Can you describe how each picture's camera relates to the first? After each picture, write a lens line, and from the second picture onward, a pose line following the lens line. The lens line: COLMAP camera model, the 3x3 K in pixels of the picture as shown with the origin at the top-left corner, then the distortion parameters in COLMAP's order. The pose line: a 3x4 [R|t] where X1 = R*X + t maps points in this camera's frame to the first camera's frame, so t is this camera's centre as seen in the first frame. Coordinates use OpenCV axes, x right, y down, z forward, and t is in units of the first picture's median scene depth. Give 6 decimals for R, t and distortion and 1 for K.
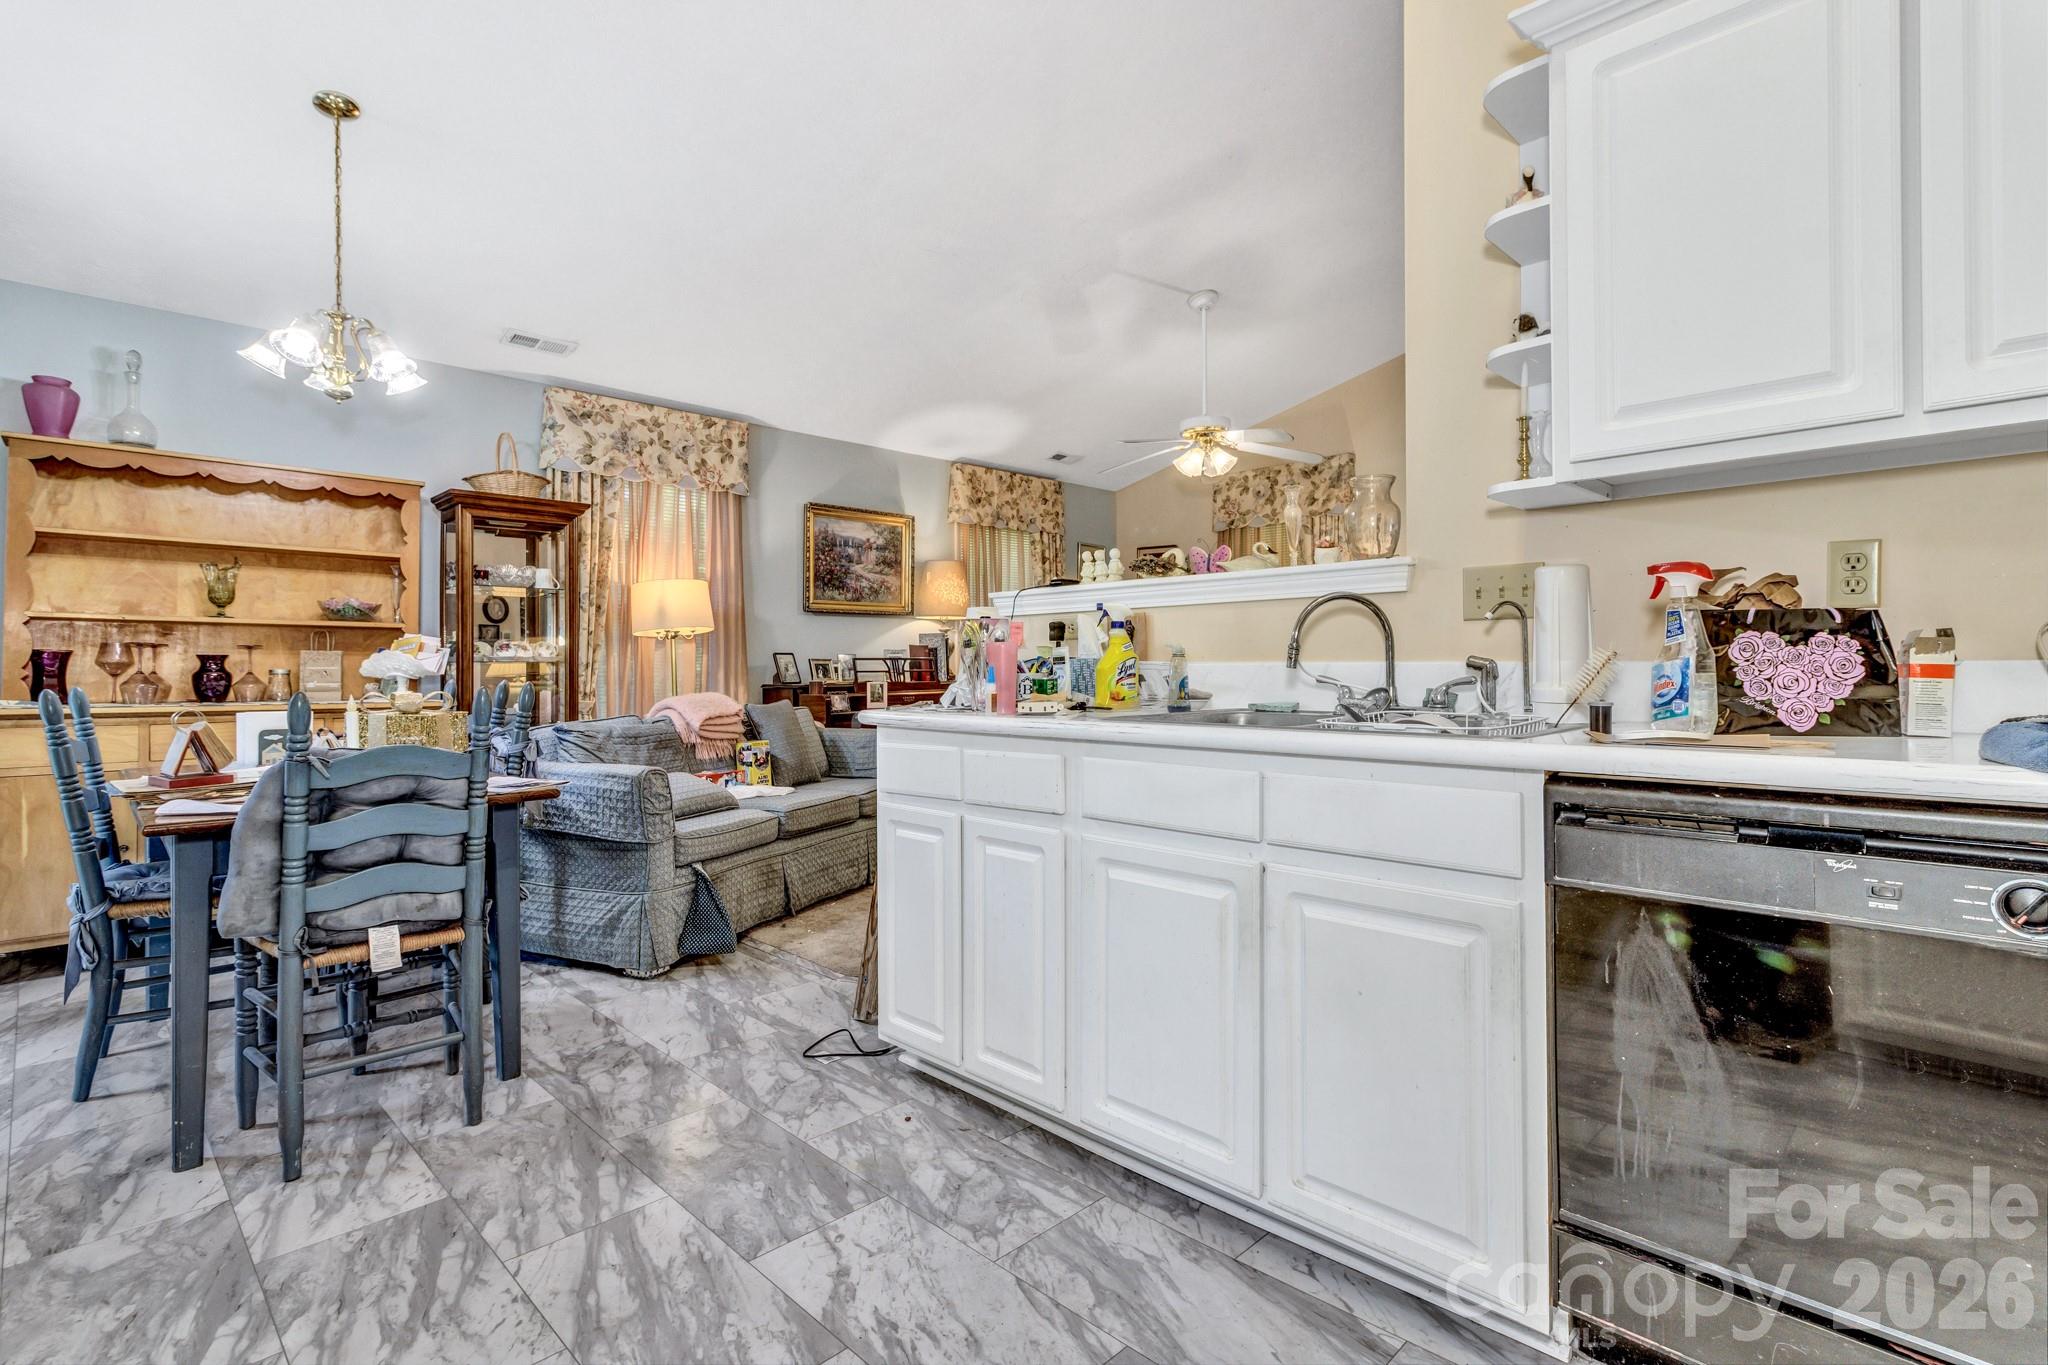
lens RADIAL K [[967.7, 0, 992.9], [0, 967.7, 651.8], [0, 0, 1]] dist [0.008855, -0.001618]
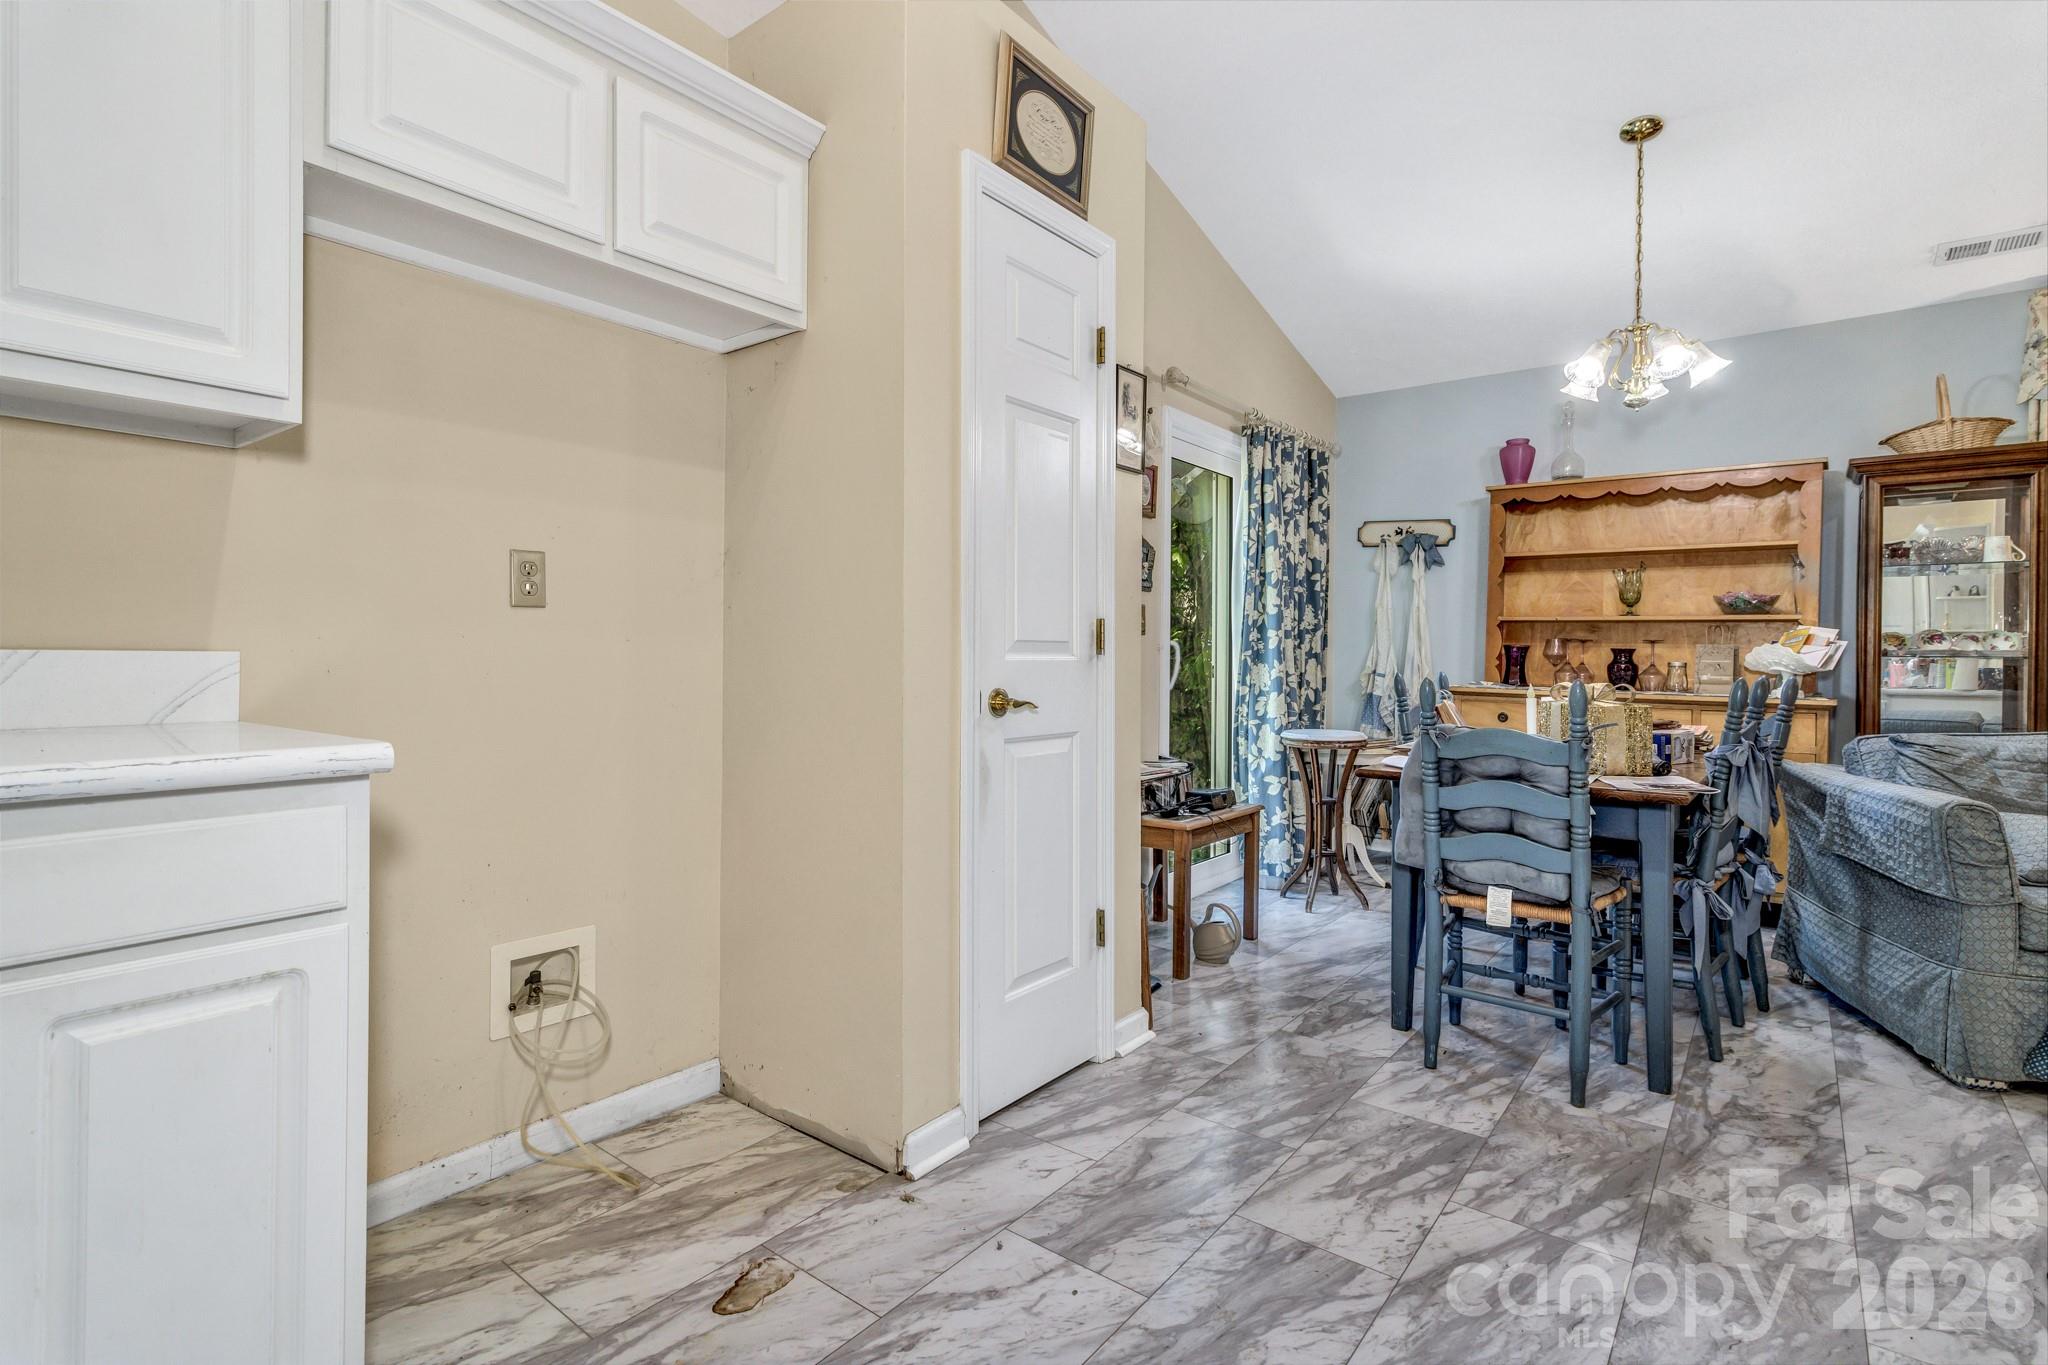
lens RADIAL K [[967.7, 0, 1074.4], [0, 967.7, 657.6], [0, 0, 1]] dist [0.008855, -0.001618]
pose [[0.161450, 0.006589, -0.986859, 0.276967], [0.004716, 0.999961, 0.007448, 0.002472], [0.986870, -0.005857, 0.161412, 0.224070]]
